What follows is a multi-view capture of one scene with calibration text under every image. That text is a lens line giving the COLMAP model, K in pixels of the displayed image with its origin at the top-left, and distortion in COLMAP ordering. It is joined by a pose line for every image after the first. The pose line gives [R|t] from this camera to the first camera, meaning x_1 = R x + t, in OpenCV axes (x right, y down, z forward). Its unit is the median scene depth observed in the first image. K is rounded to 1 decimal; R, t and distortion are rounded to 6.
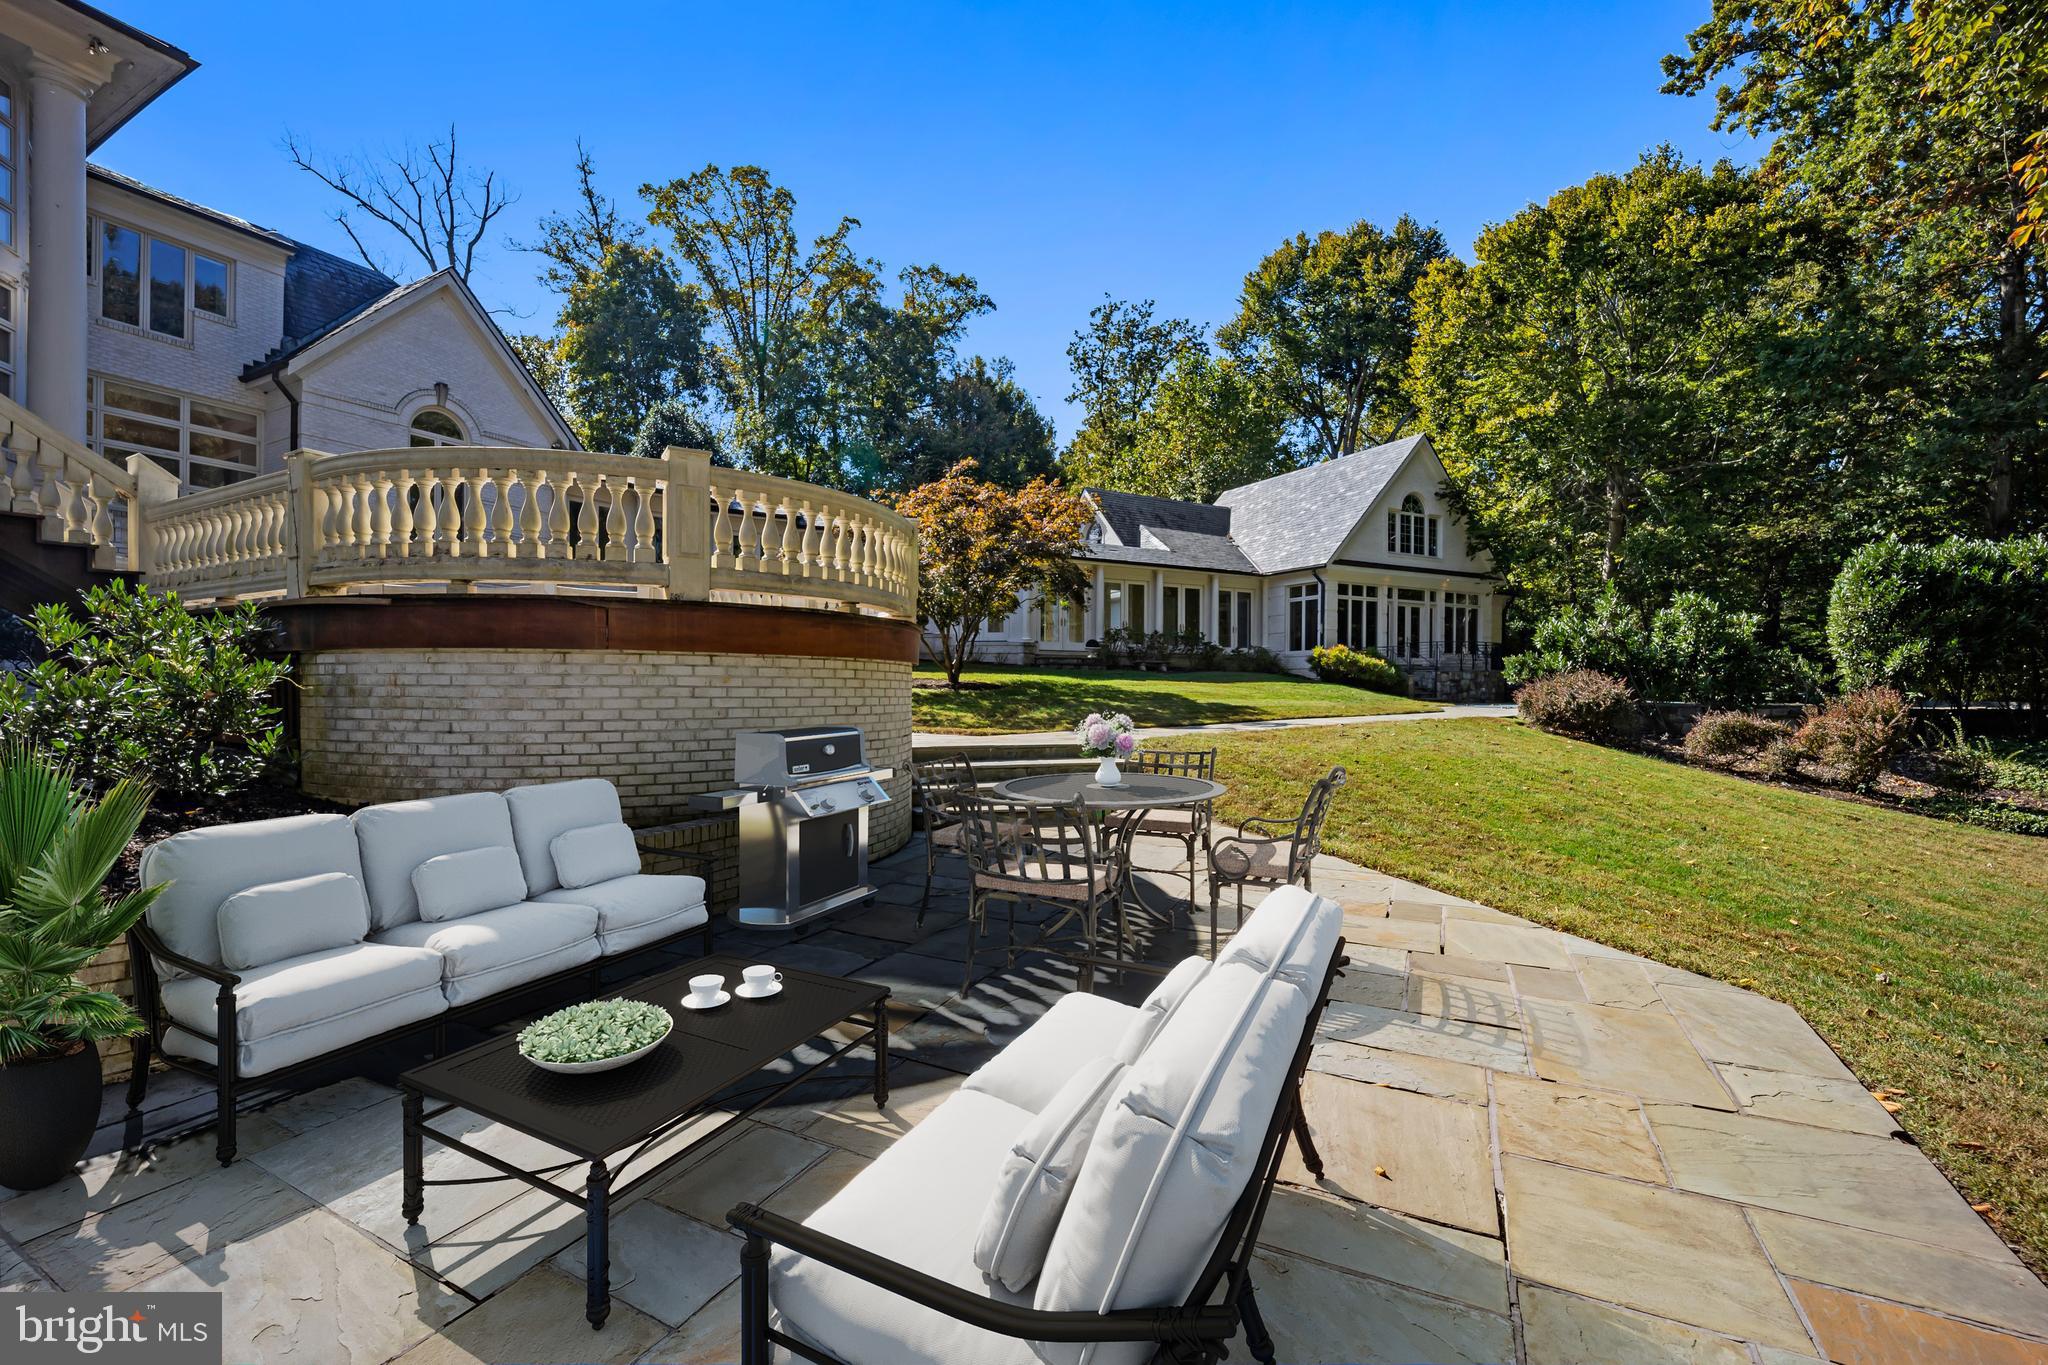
lens RADIAL K [[841.9, 0, 1020.6], [0, 841.9, 702.8], [0, 0, 1]] dist [-0.017031, -0.000941]
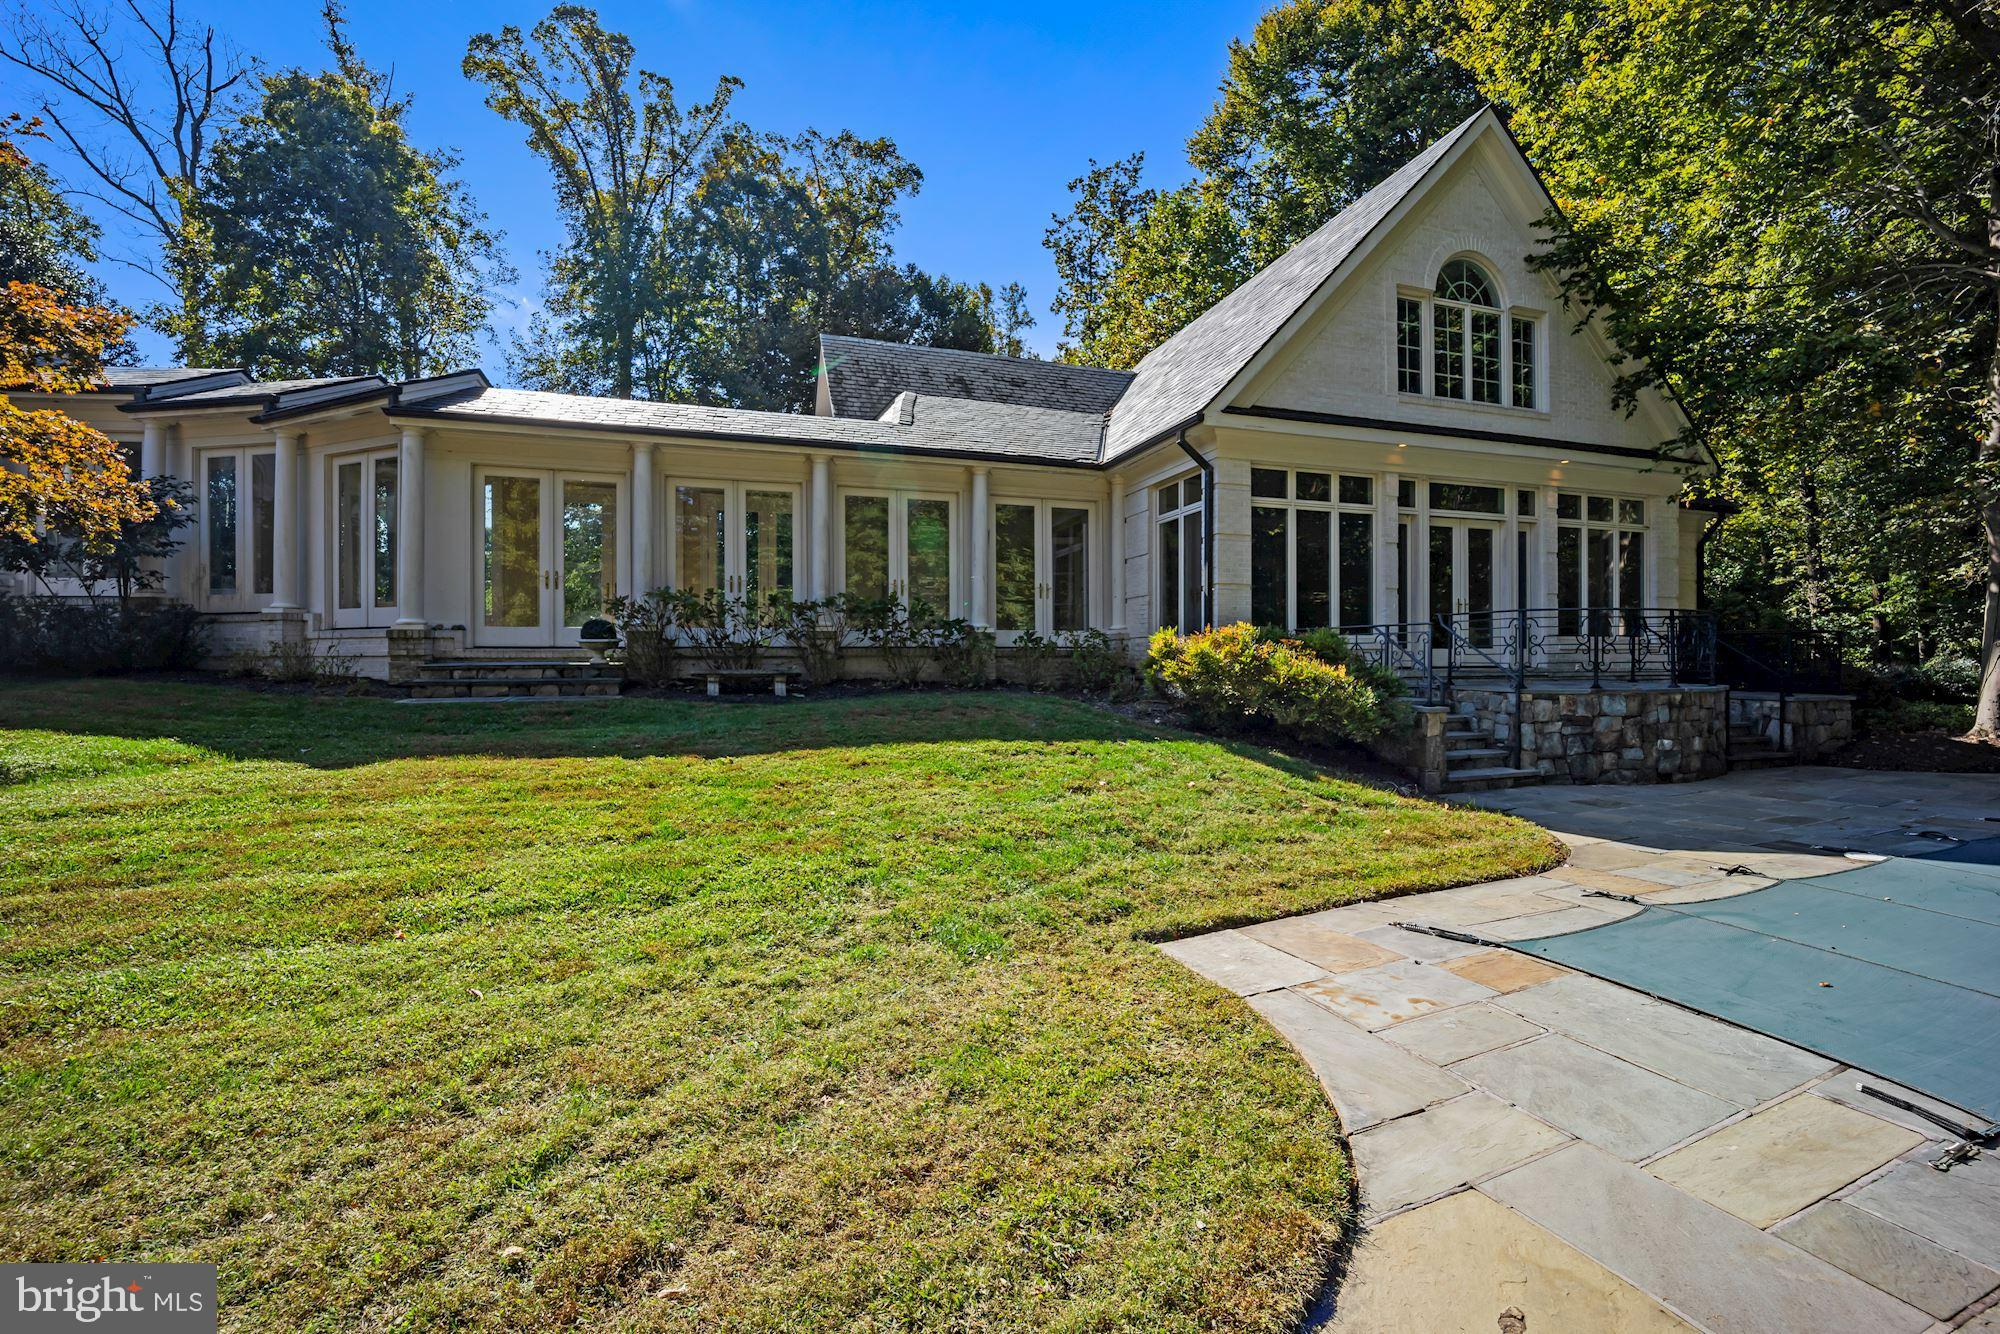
lens RADIAL K [[822.2, 0, 997.0], [0, 822.2, 665.2], [0, 0, 1]] dist [-0.017031, -0.000941]
pose [[0.985400, -0.005630, -0.170162, 0.301439], [0.003204, 0.999889, -0.014532, -0.040055], [0.170225, 0.013775, 0.985309, 0.555509]]
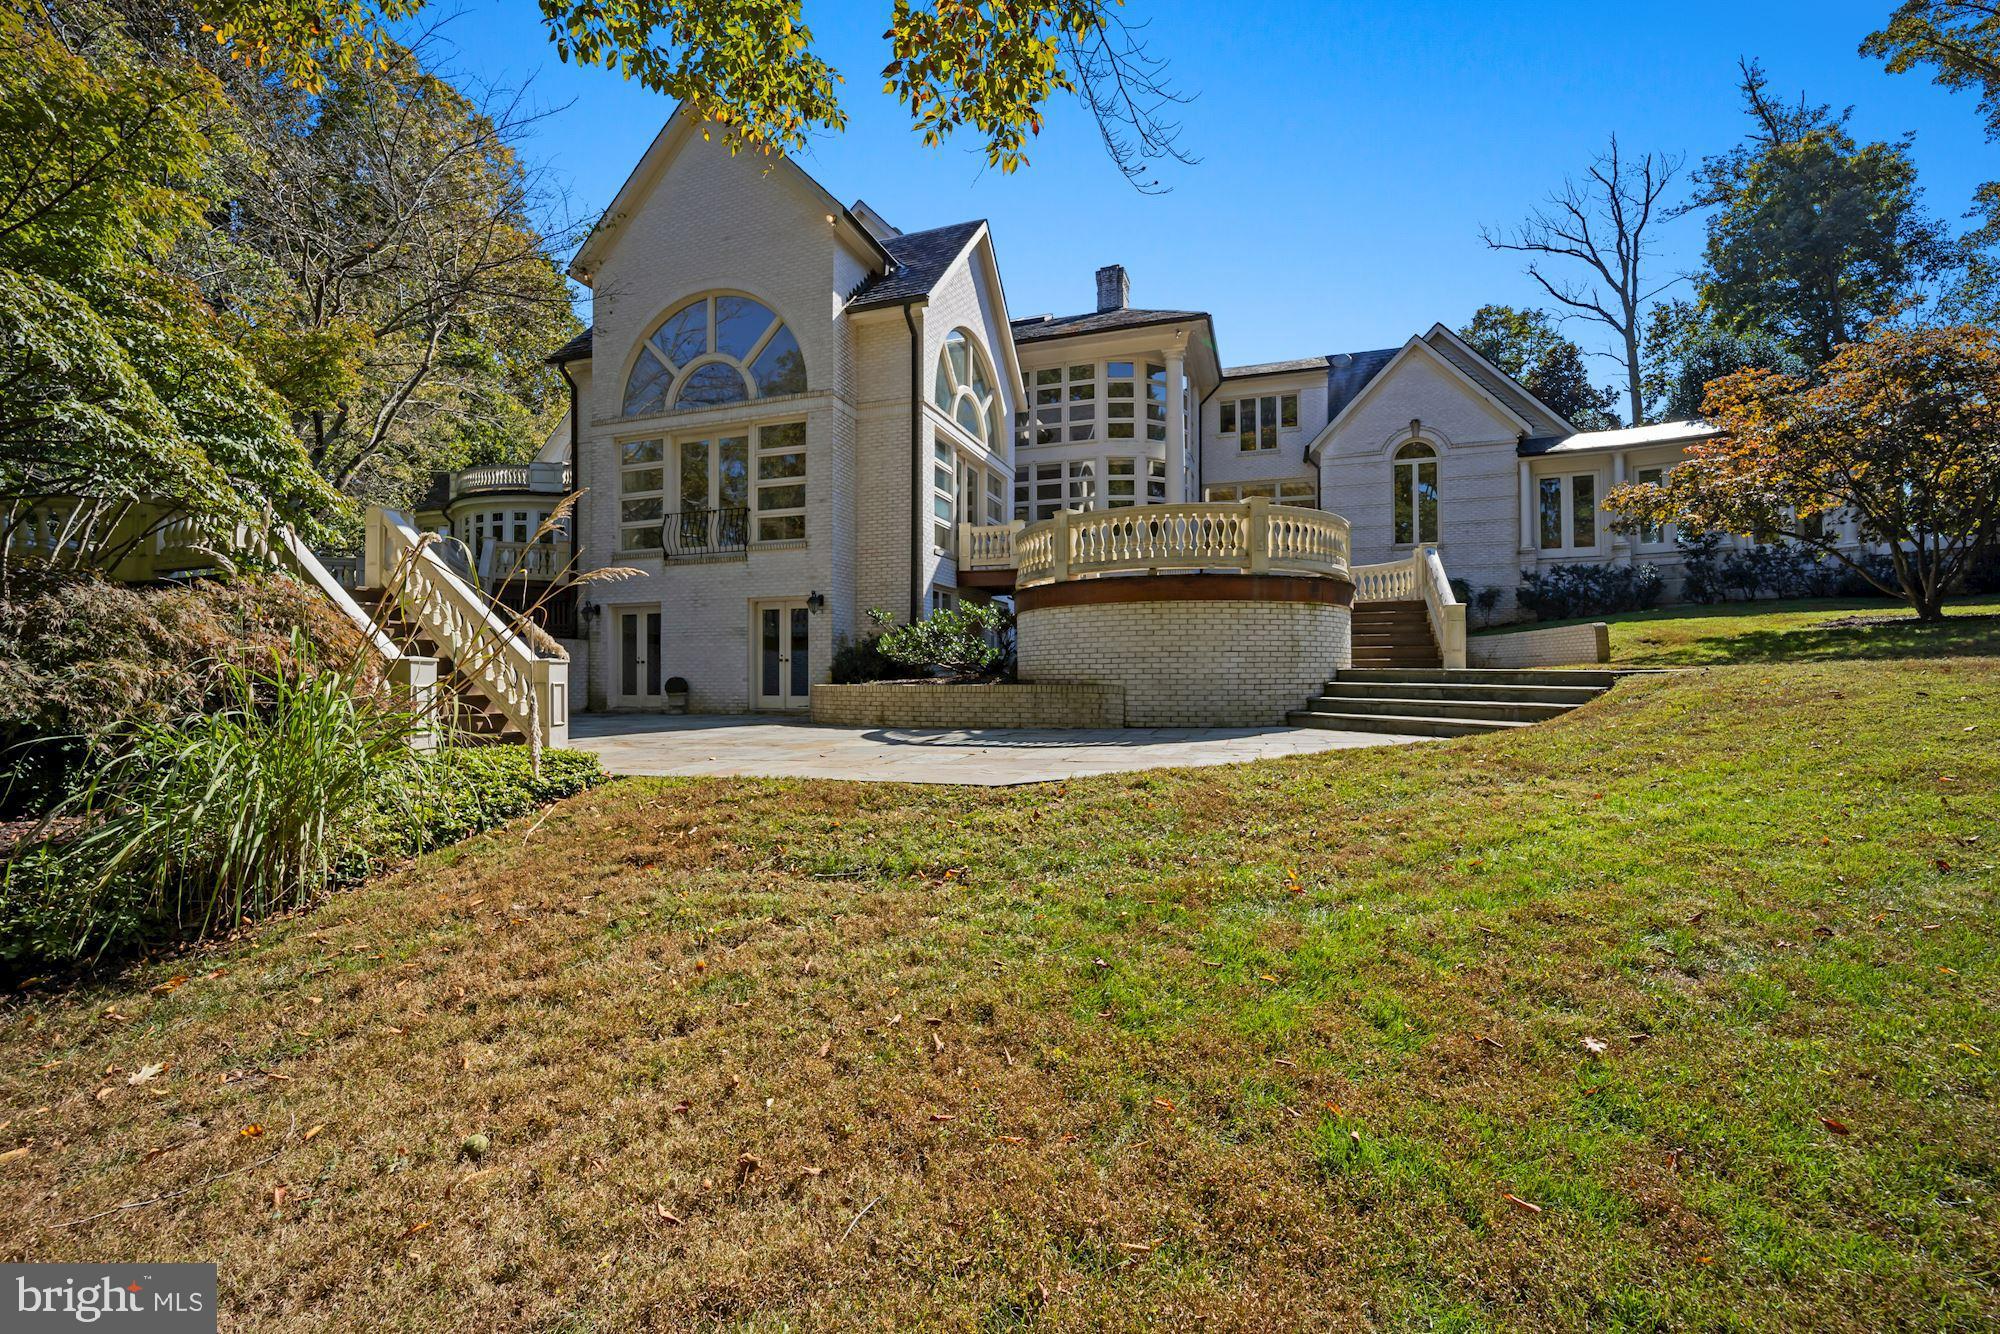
lens RADIAL K [[822.2, 0, 998.5], [0, 822.2, 664.5], [0, 0, 1]] dist [-0.017031, -0.000941]
pose [[0.154544, -0.019434, -0.987795, 0.287071], [-0.011305, 0.999706, -0.021437, 0.023252], [0.987921, 0.014480, 0.154279, 0.095112]]
